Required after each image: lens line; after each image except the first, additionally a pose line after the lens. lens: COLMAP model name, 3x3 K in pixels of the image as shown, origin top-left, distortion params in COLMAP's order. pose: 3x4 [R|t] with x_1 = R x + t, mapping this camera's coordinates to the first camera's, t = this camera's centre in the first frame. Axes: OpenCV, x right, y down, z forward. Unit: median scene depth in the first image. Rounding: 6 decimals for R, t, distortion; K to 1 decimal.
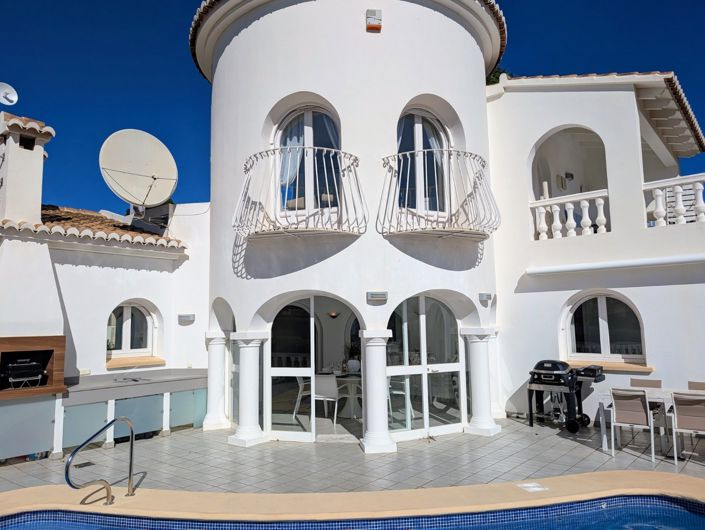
lens RADIAL K [[496.6, 0, 352.5], [0, 496.6, 265.0], [0, 0, 1]] dist [0.090703, -0.184586]
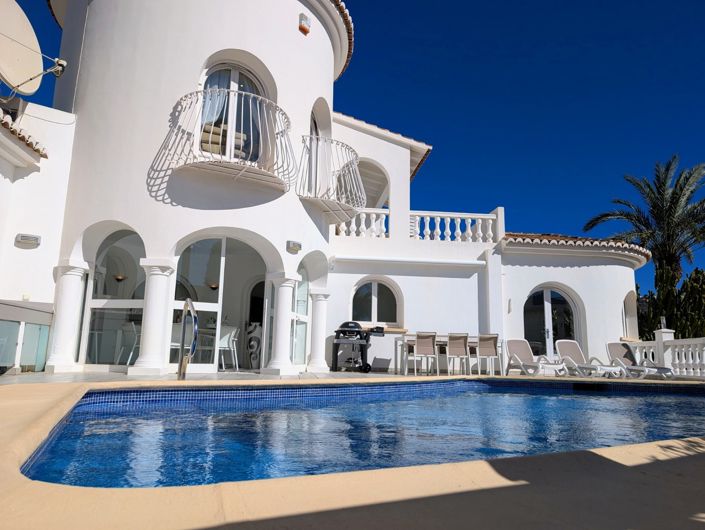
lens RADIAL K [[496.6, 0, 352.5], [0, 496.6, 265.0], [0, 0, 1]] dist [0.090703, -0.184586]
pose [[0.685379, 0.163588, 0.709573, -0.602868], [-0.115047, 0.986527, -0.116315, 0.201755], [-0.719041, -0.001914, 0.694965, 0.067661]]
